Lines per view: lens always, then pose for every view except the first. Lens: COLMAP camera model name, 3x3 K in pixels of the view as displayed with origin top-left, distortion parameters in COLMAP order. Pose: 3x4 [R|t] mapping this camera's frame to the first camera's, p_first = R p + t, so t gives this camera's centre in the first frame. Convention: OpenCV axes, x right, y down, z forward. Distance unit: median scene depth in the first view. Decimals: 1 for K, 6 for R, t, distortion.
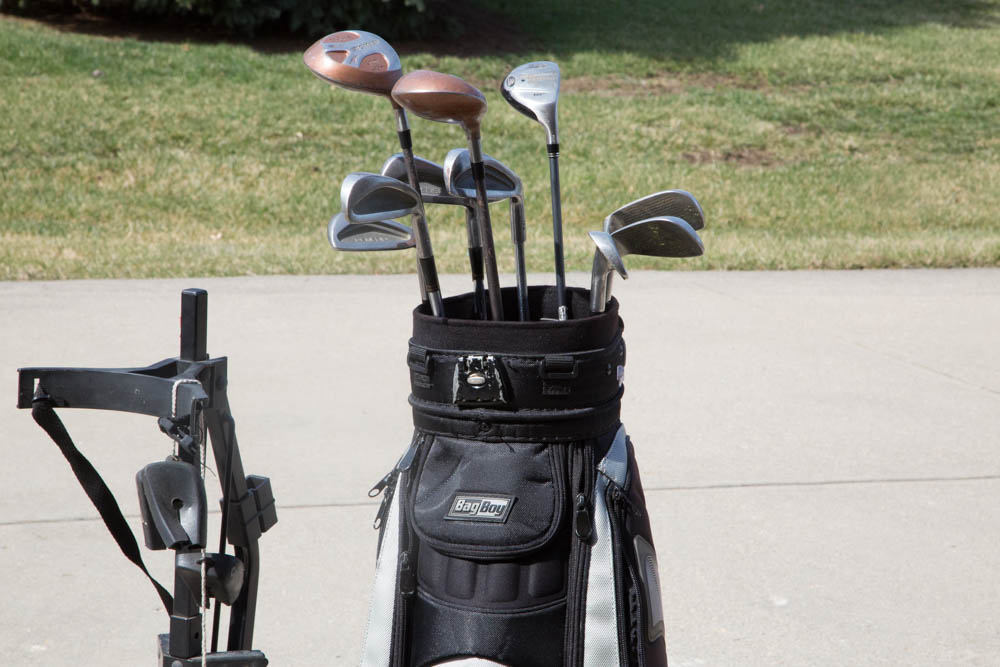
lens RADIAL K [[2879.5, 0, 500.0], [0, 2879.5, 333.5], [0, 0, 1]] dist [0.638539, -0.279345]
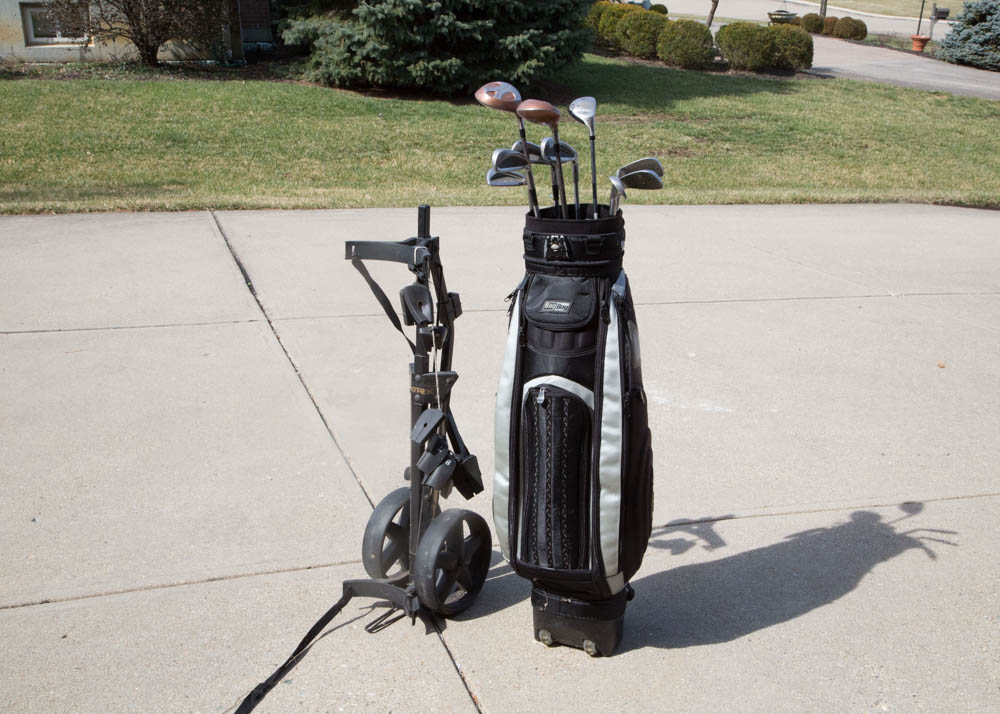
lens RADIAL K [[1316.1, 0, 500.0], [0, 1316.1, 357.0], [0, 0, 1]] dist [0.102356, 0.006387]
pose [[0.998871, 0.008913, -0.046672, -0.002498], [-0.004634, 0.995840, 0.091004, 0.007908], [0.047289, -0.090685, 0.994756, 0.018324]]
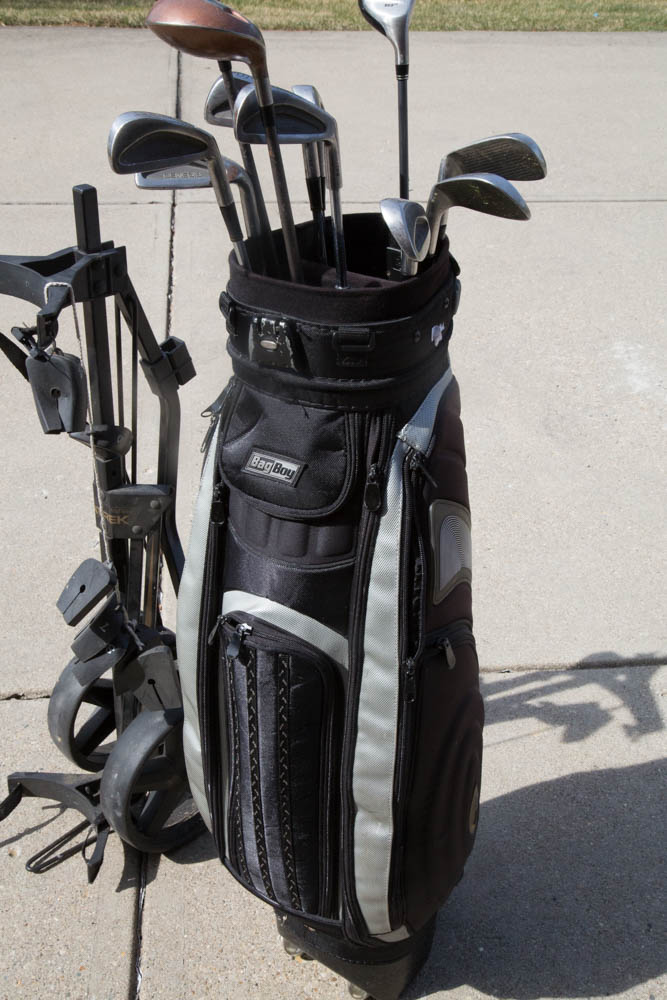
lens RADIAL K [[1244.2, 0, 315.8], [0, 1244.2, 514.3], [0, 0, 1]] dist [0.020378, 0.339219]
pose [[0.969998, 0.121623, -0.210504, 0.091637], [-0.037572, 0.930459, 0.364465, -0.075060], [0.240193, -0.345621, 0.907113, 0.558984]]
